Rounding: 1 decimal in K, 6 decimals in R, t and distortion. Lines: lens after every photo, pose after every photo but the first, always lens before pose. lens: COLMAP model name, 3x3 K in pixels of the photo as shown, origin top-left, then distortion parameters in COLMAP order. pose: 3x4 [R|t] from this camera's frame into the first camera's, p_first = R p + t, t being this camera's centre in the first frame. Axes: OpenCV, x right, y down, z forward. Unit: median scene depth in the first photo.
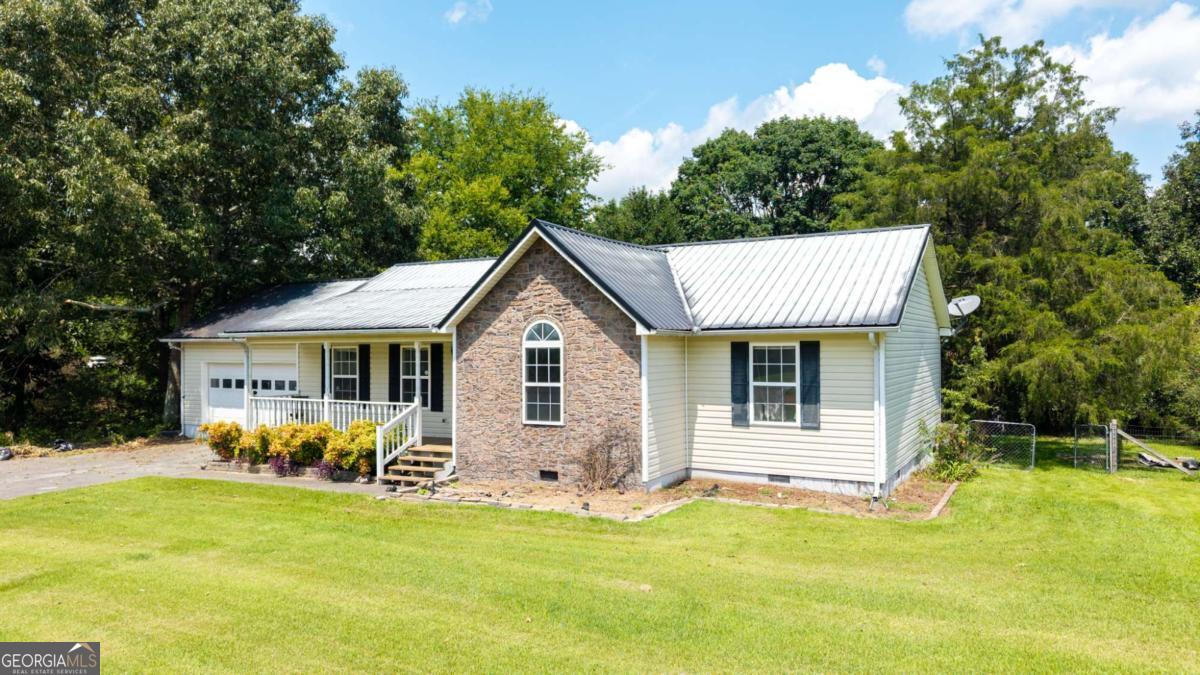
lens RADIAL K [[780.3, 0, 605.0], [0, 780.3, 339.7], [0, 0, 1]] dist [0.062973, -0.083349]
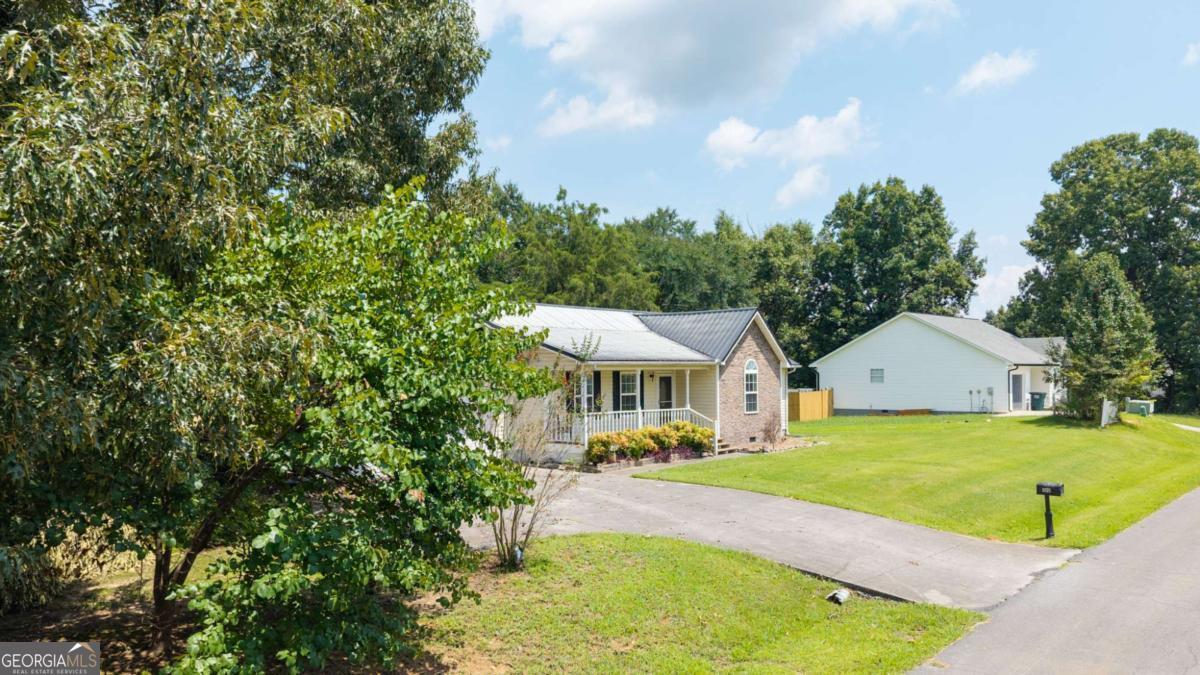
lens RADIAL K [[780.3, 0, 605.0], [0, 780.3, 339.7], [0, 0, 1]] dist [0.062973, -0.083349]
pose [[0.416364, 0.037700, 0.908416, -1.944921], [-0.006053, 0.999233, -0.038694, 0.004059], [-0.909178, 0.010612, 0.416273, 0.510469]]
